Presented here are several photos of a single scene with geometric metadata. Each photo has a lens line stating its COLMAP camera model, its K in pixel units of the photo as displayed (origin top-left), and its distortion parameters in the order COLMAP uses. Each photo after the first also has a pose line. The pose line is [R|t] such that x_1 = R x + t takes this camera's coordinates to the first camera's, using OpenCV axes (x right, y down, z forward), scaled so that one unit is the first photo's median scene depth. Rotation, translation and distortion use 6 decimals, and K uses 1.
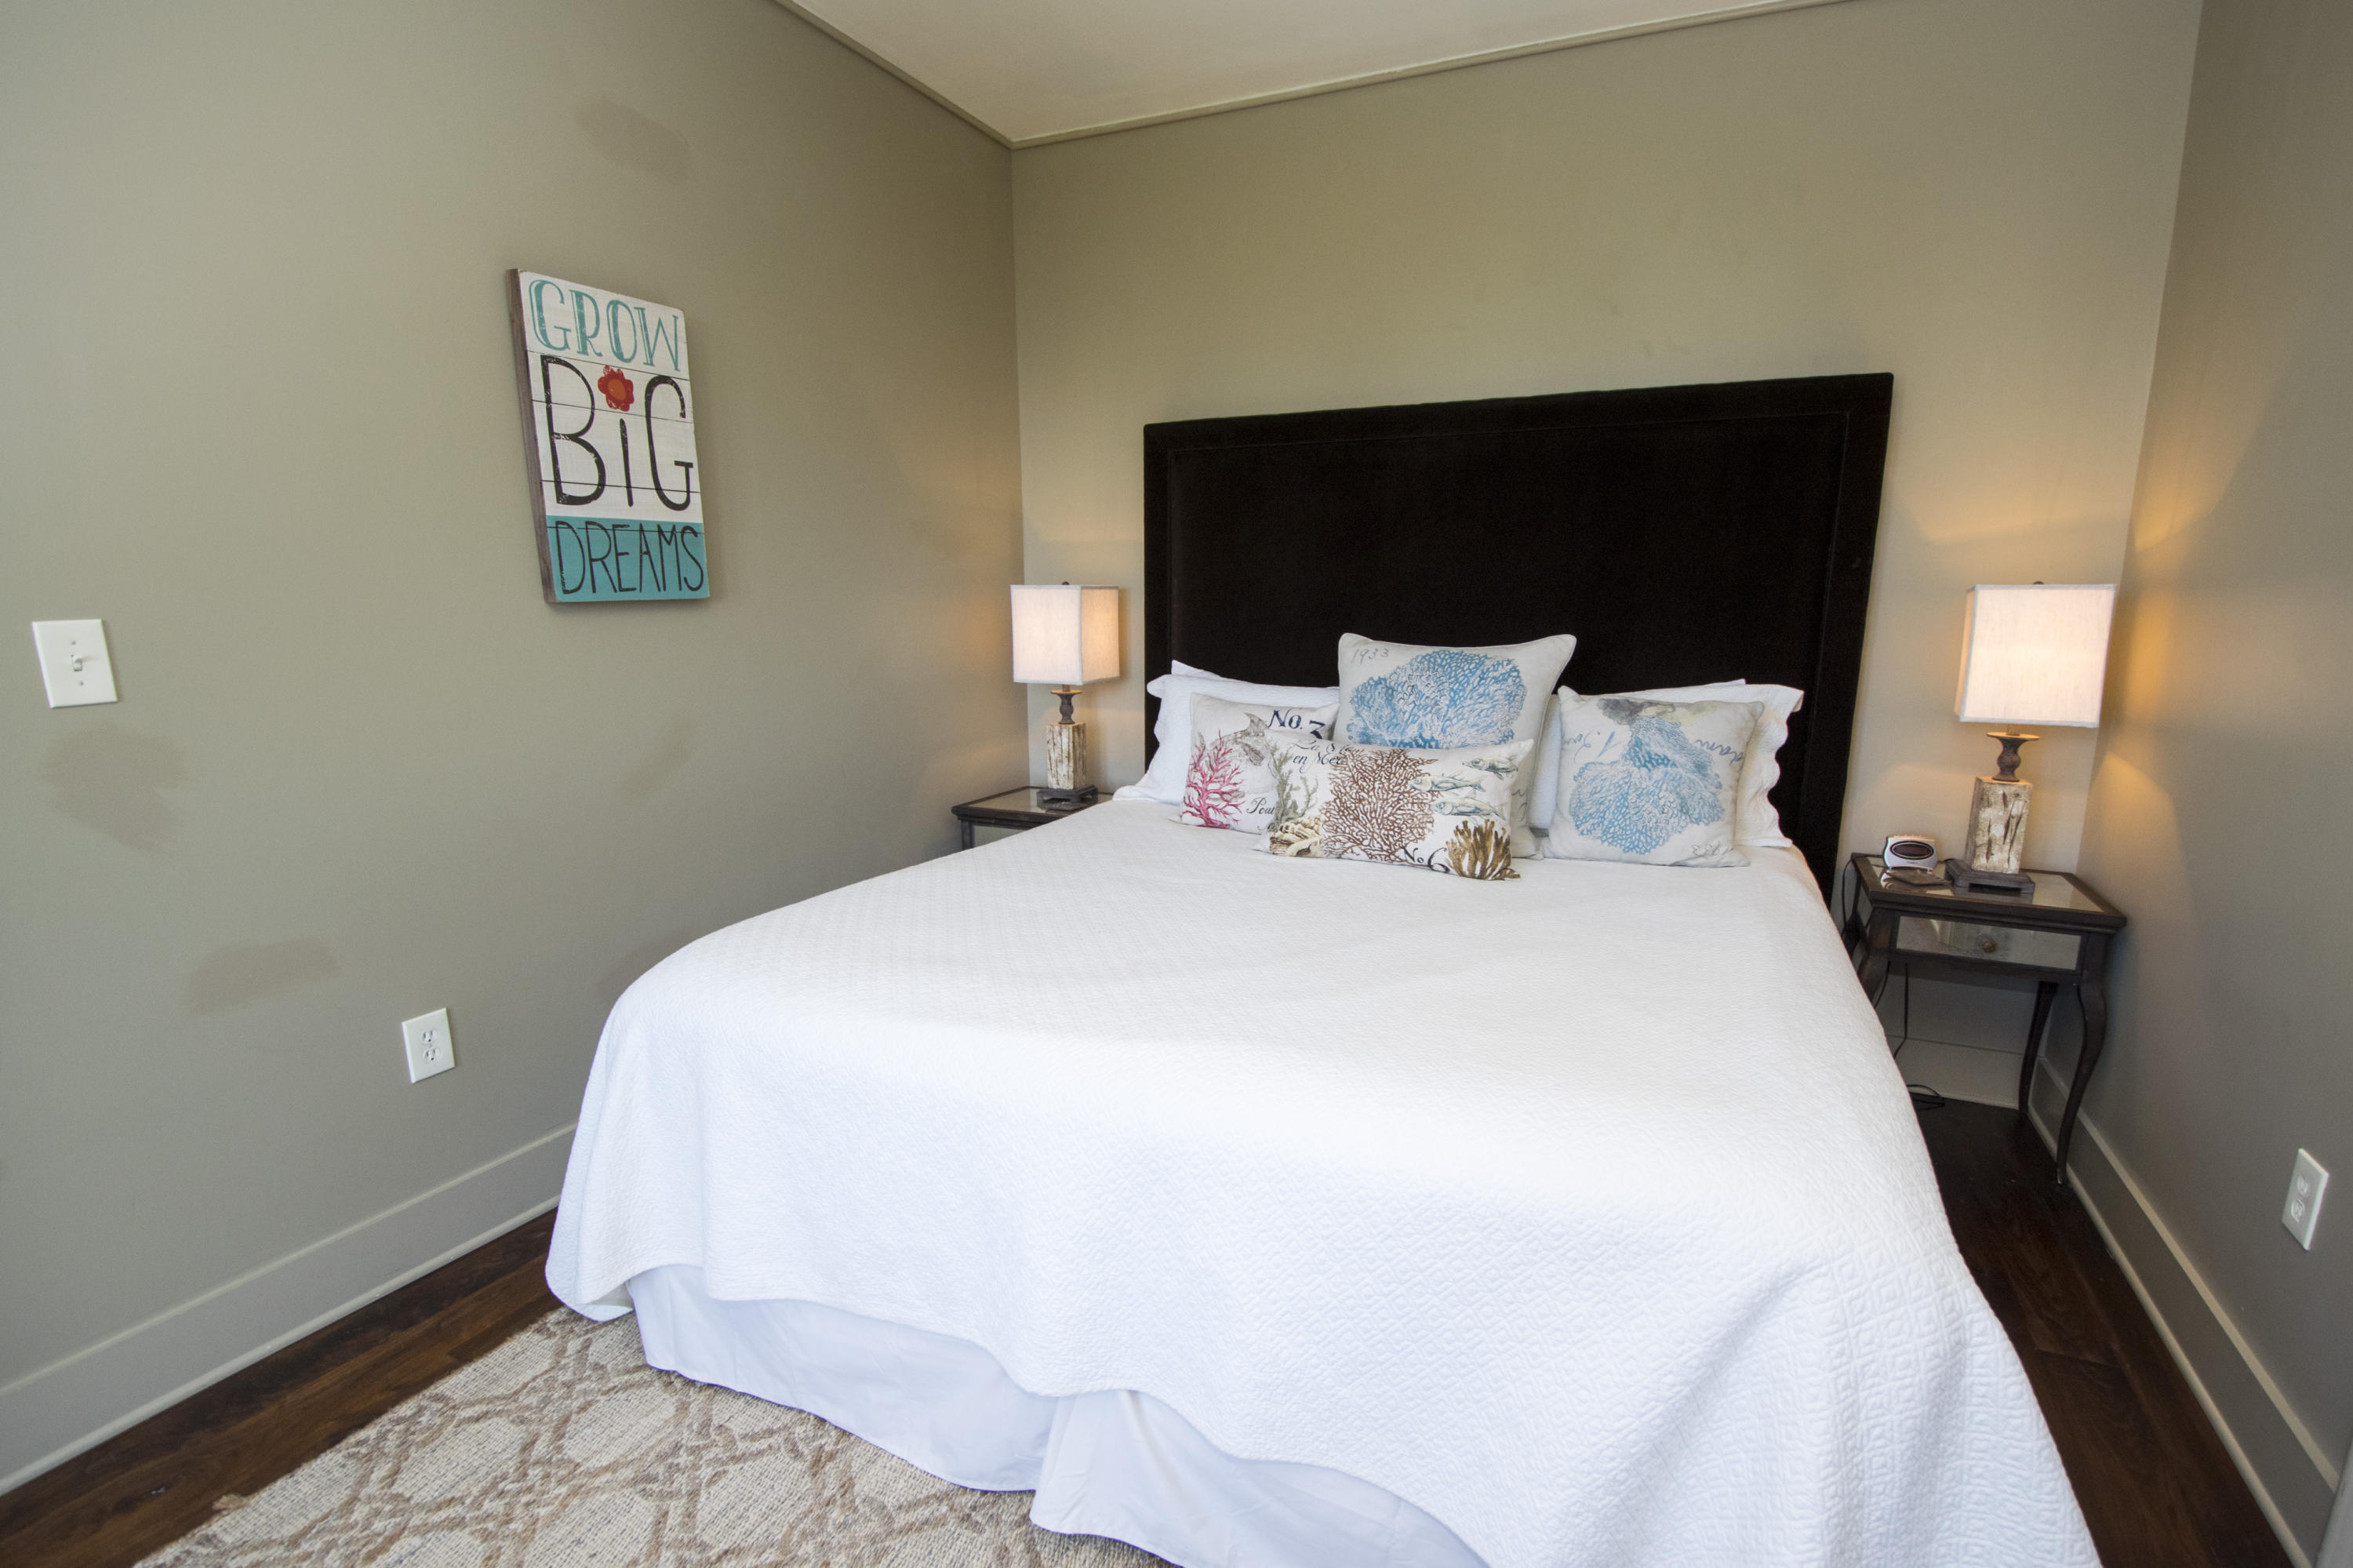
lens RADIAL K [[1067.9, 0, 1191.8], [0, 1067.9, 806.4], [0, 0, 1]] dist [0.023017, -0.027313]
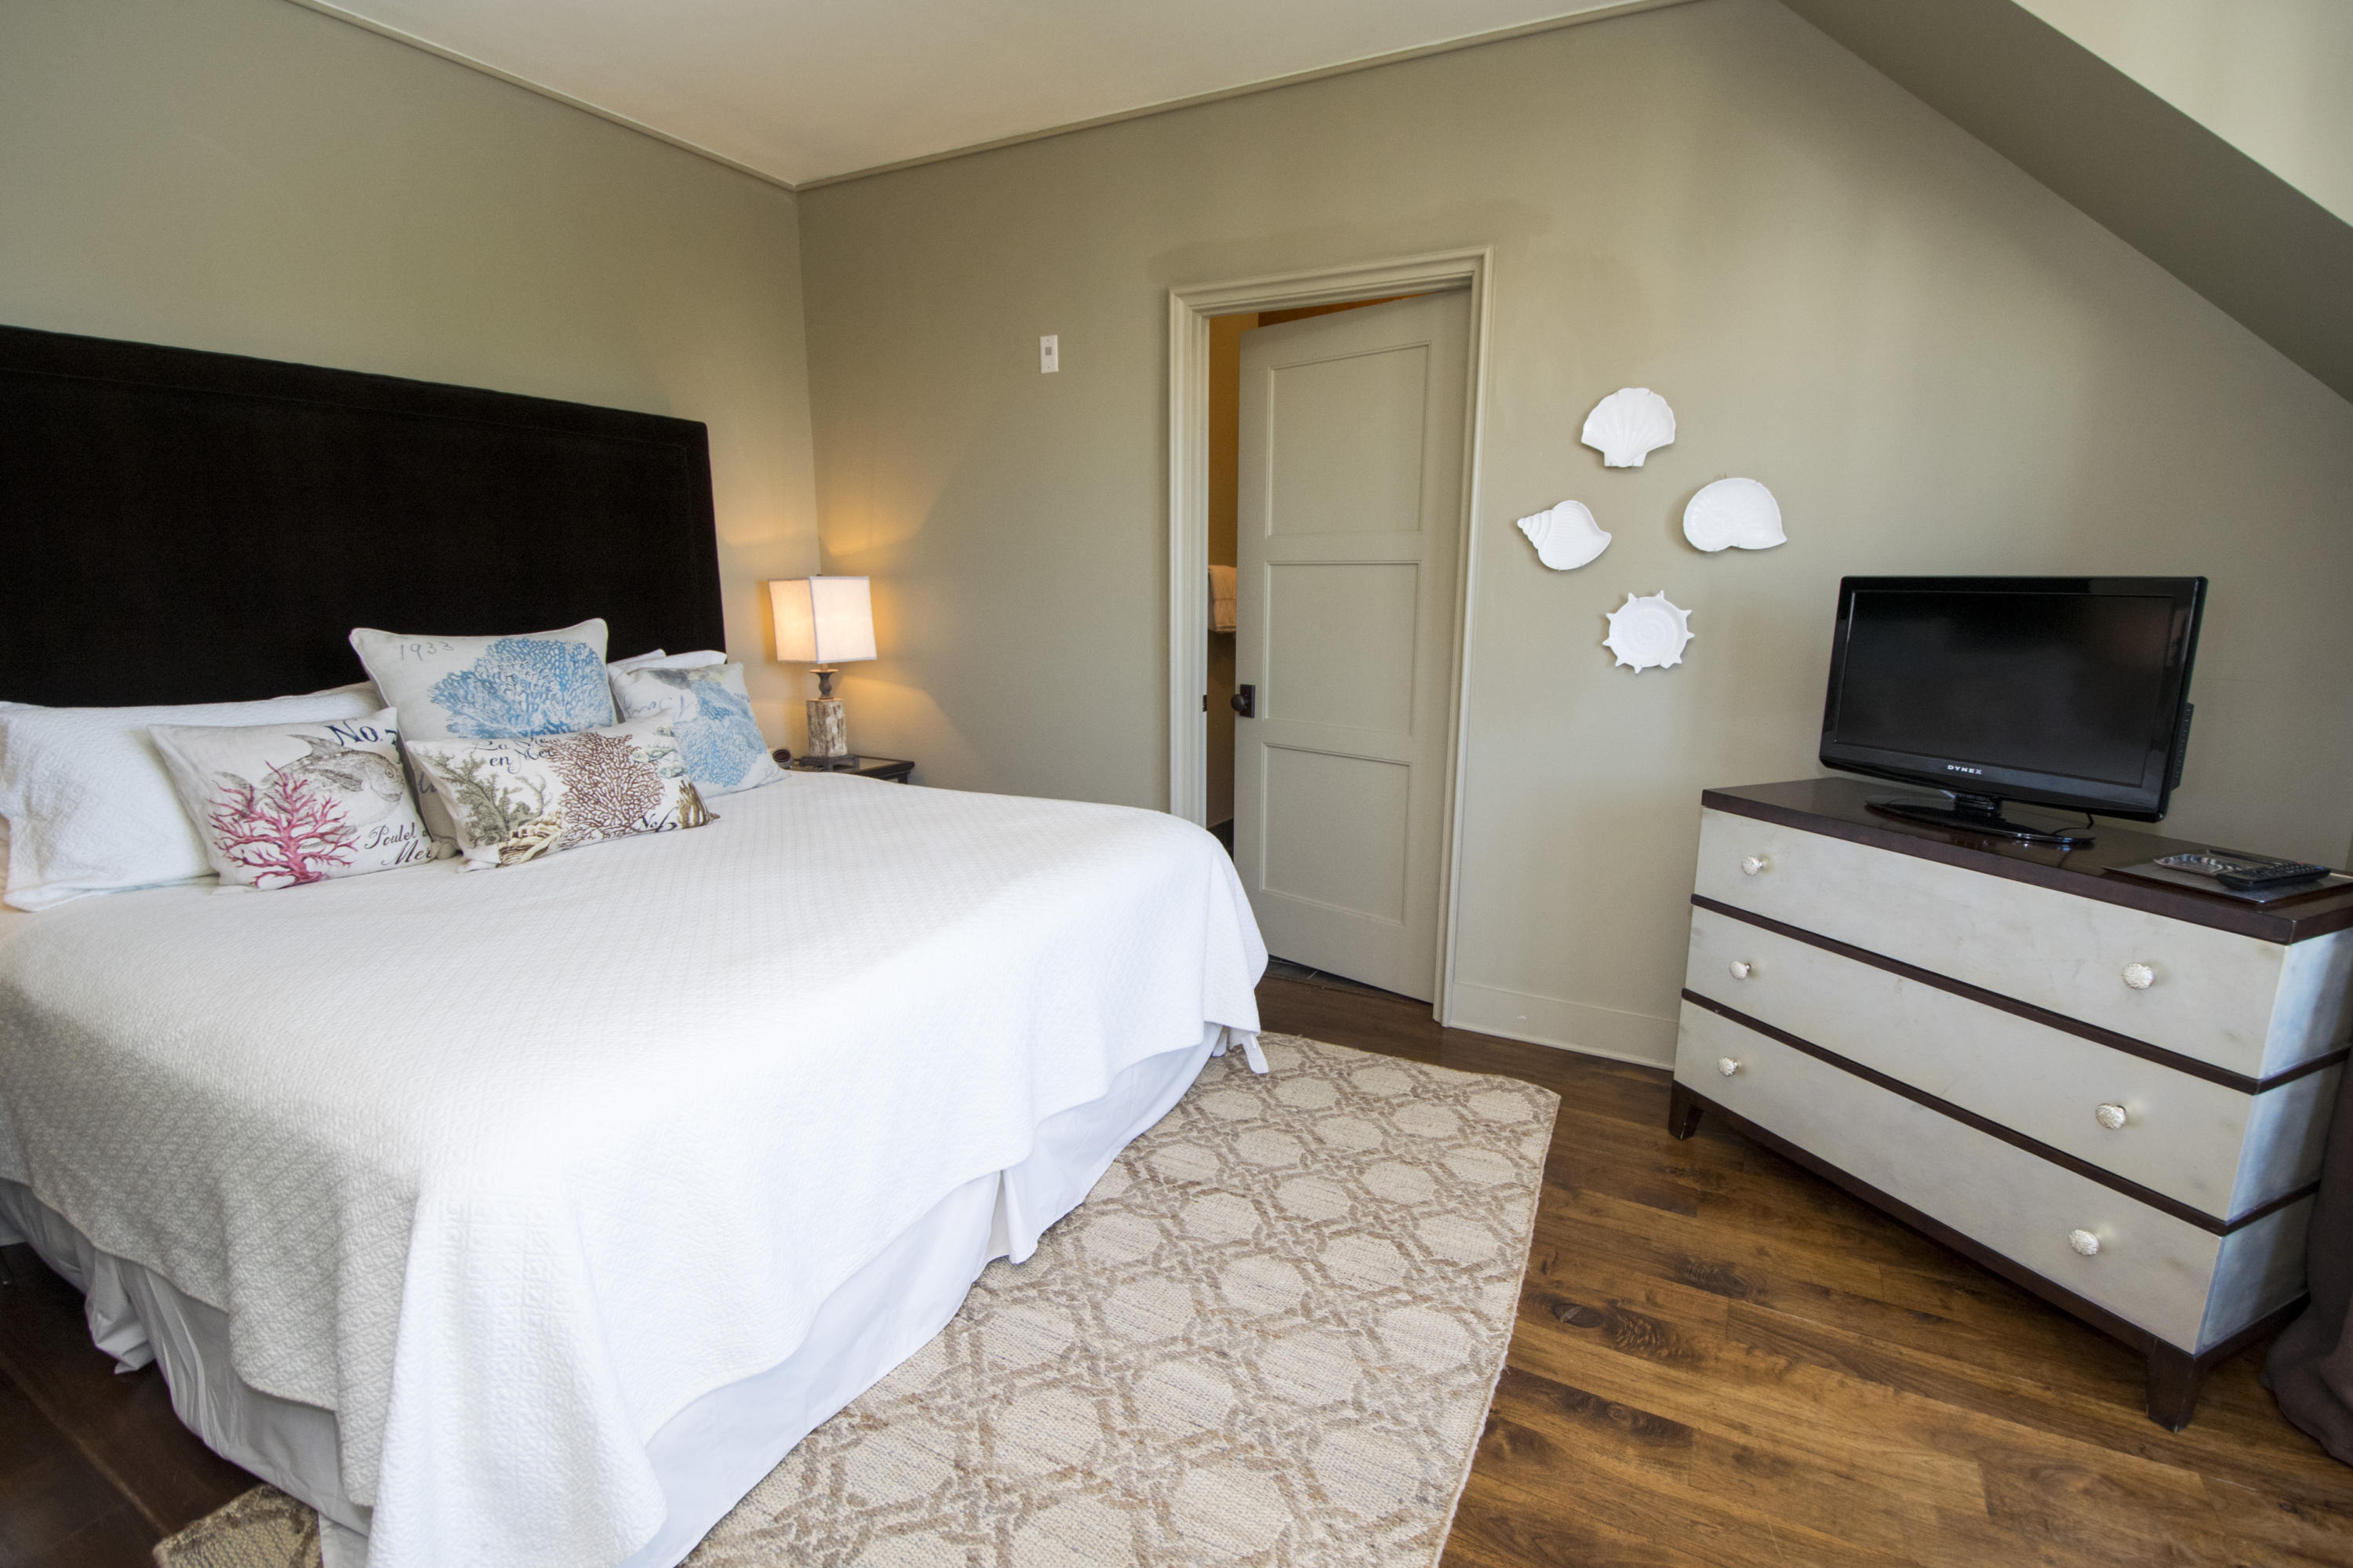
lens RADIAL K [[1067.9, 0, 1191.8], [0, 1067.9, 806.4], [0, 0, 1]] dist [0.023017, -0.027313]
pose [[0.084478, -0.209028, 0.974254, -0.786154], [0.187403, 0.963634, 0.190500, -0.072298], [-0.978644, 0.166485, 0.120579, 0.302158]]
